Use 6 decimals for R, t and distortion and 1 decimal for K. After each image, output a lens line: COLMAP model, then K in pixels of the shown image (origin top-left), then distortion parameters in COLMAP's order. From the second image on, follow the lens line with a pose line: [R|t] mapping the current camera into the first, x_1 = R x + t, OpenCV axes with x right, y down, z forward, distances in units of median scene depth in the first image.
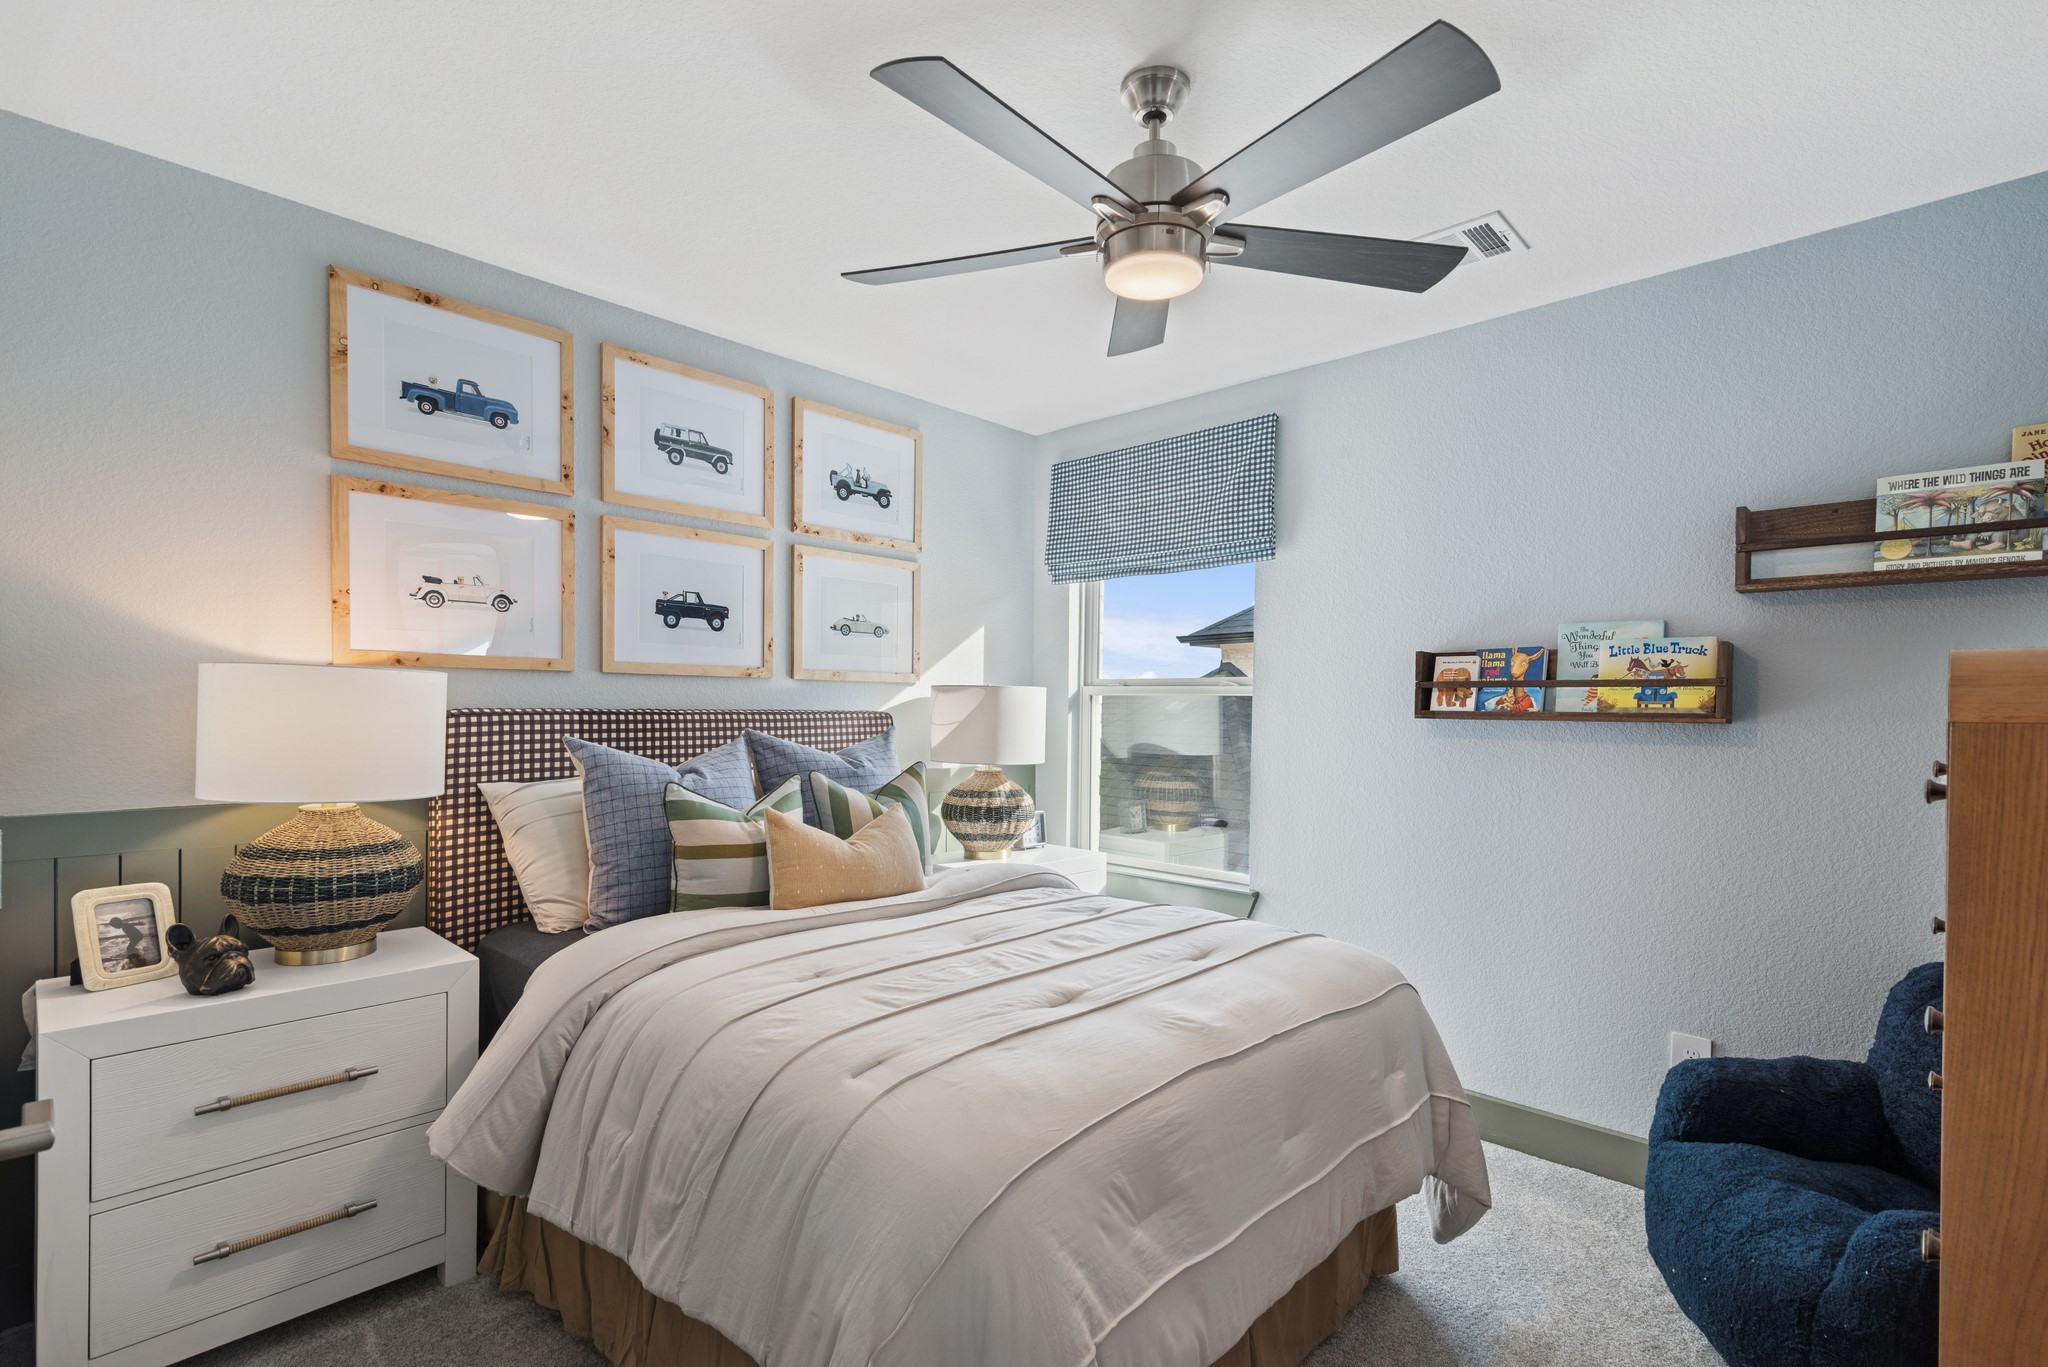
lens RADIAL K [[926.1, 0, 1041.6], [0, 926.1, 693.1], [0, 0, 1]] dist [0.014332, -0.000507]
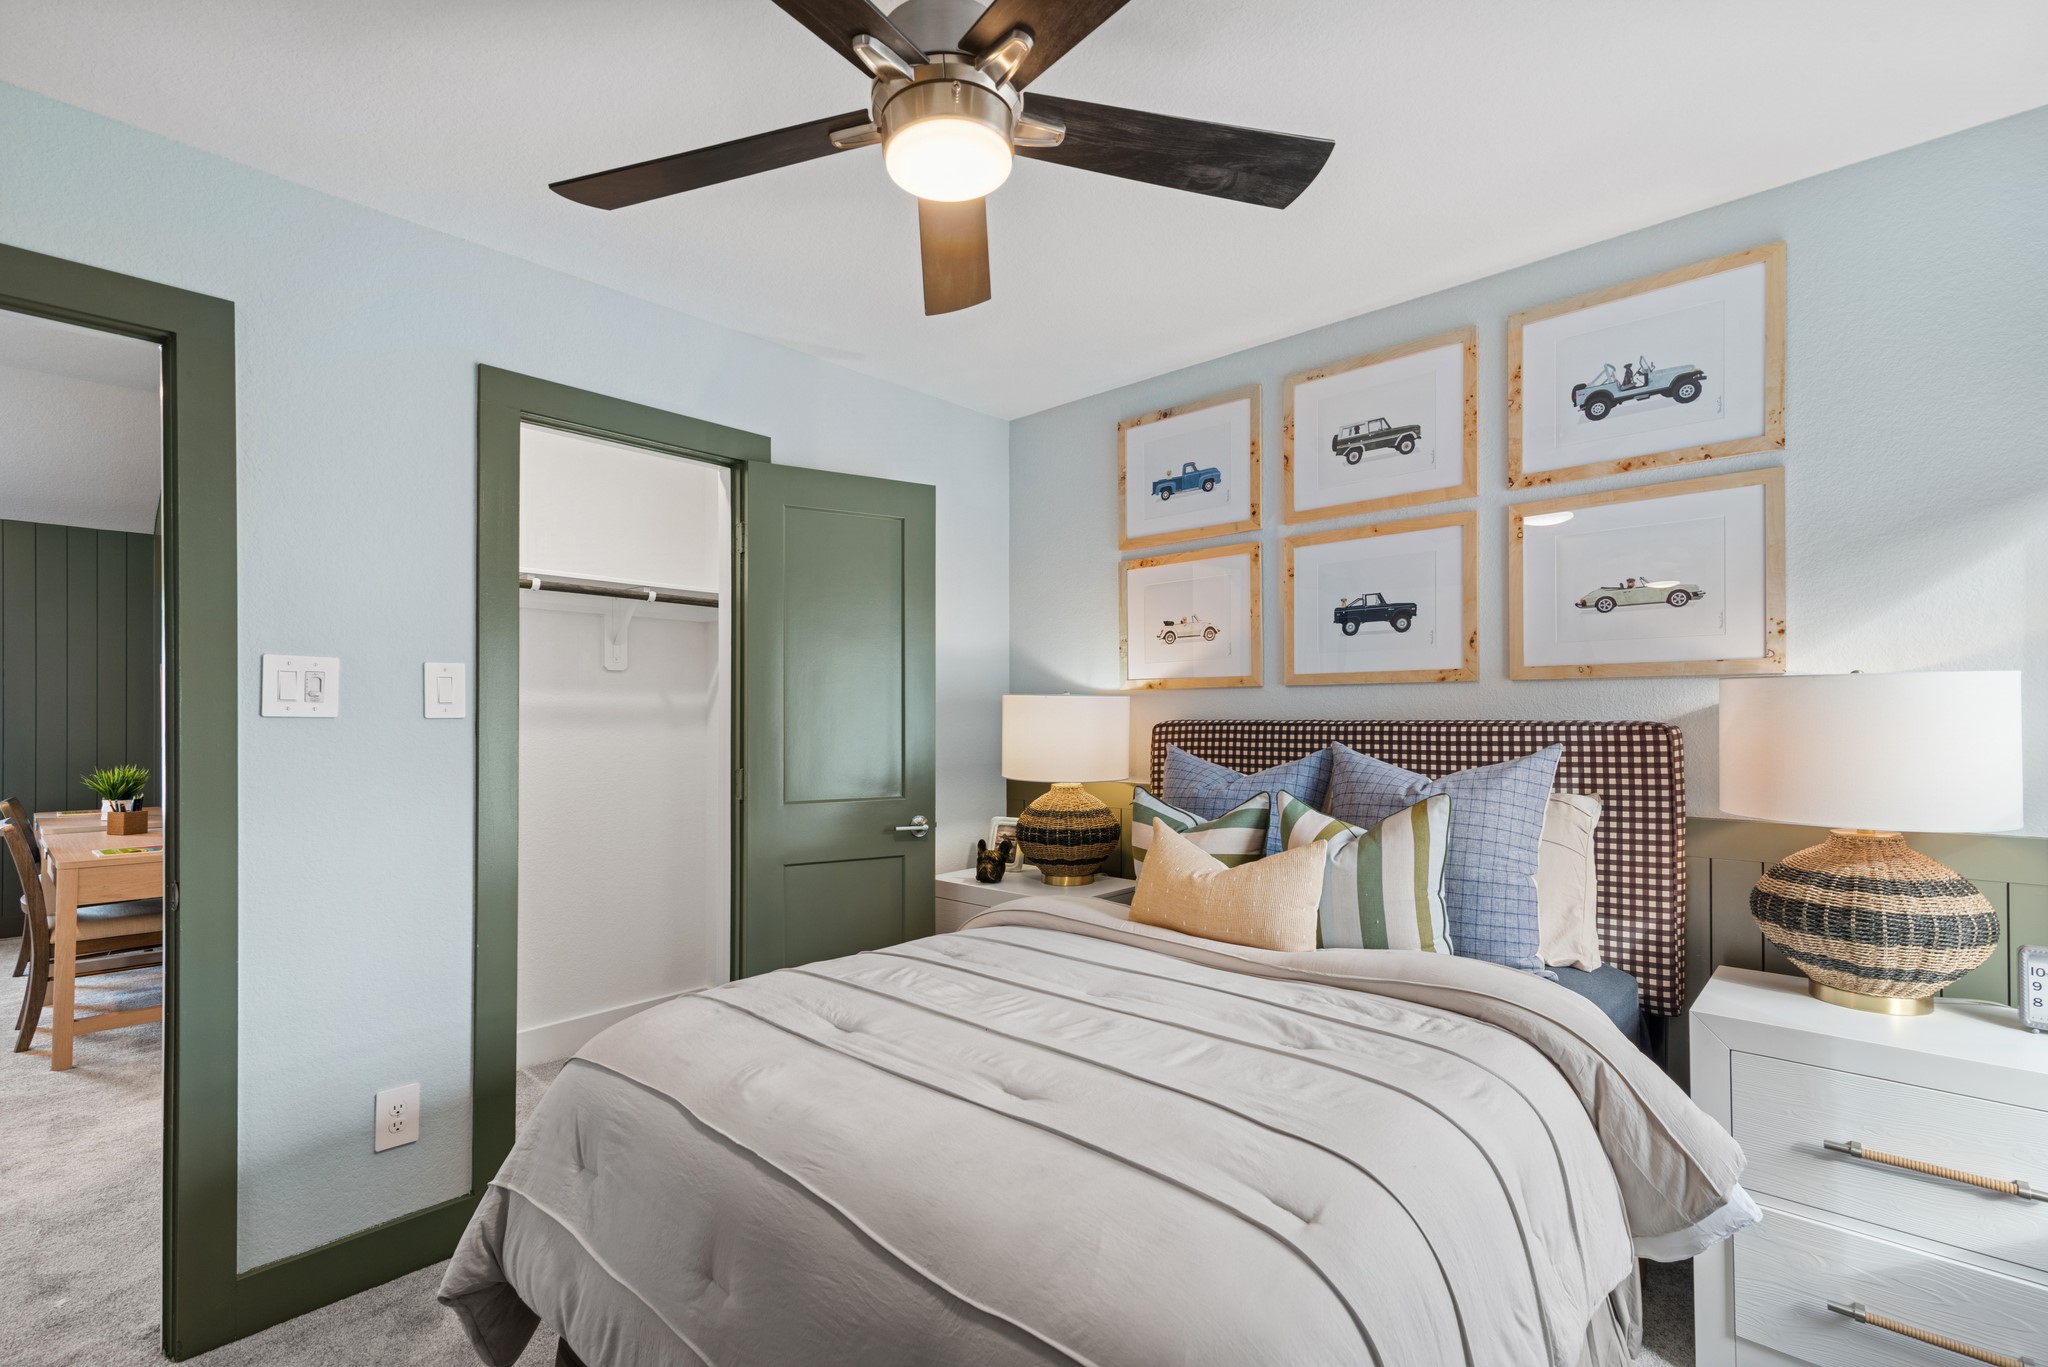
lens RADIAL K [[926.1, 0, 1041.6], [0, 926.1, 693.1], [0, 0, 1]] dist [0.014332, -0.000507]
pose [[0.031570, -0.032683, -0.998967, 0.605947], [0.020447, 0.999277, -0.032047, 0.014950], [0.999292, -0.019415, 0.032216, 0.720181]]
